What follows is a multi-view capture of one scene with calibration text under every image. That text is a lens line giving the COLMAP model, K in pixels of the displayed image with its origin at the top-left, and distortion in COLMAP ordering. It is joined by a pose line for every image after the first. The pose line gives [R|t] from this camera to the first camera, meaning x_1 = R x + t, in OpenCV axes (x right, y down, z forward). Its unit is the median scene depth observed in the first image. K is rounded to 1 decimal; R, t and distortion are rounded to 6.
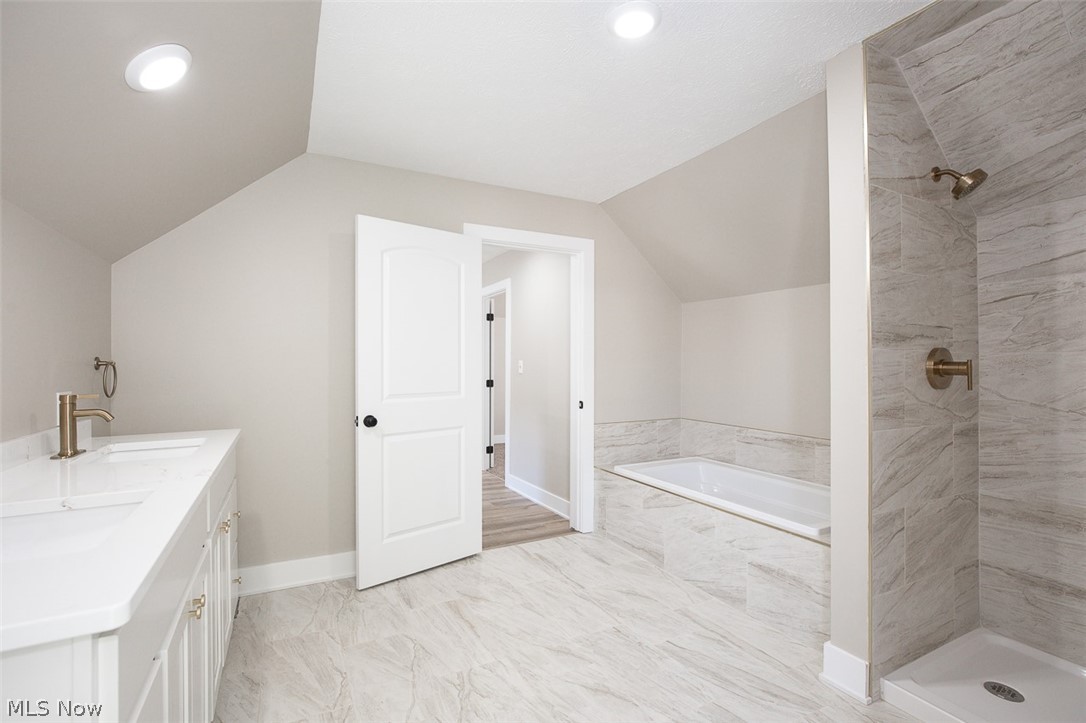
lens RADIAL K [[500.6, 0, 538.1], [0, 500.6, 368.9], [0, 0, 1]] dist [-0.015836, 0.004923]
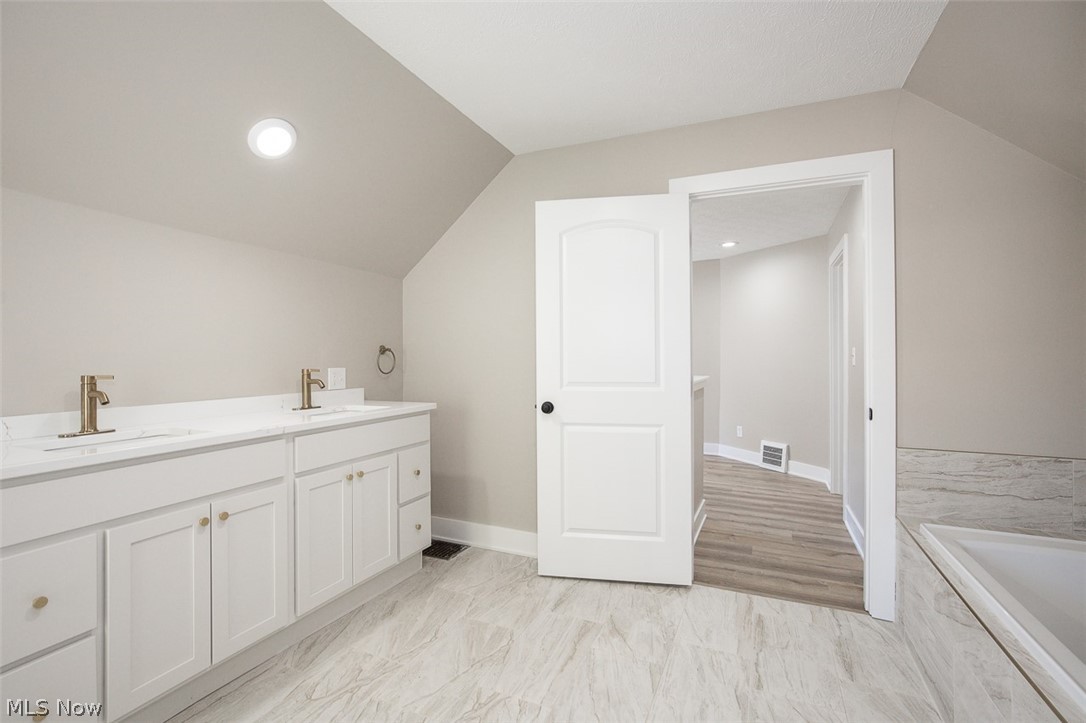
lens RADIAL K [[500.6, 0, 522.6], [0, 500.6, 358.2], [0, 0, 1]] dist [-0.015836, 0.004923]
pose [[0.619648, 0.005779, -0.784859, 0.370772], [-0.010939, 0.999939, -0.001274, 0.007794], [0.784804, 0.009375, 0.619673, 0.315113]]
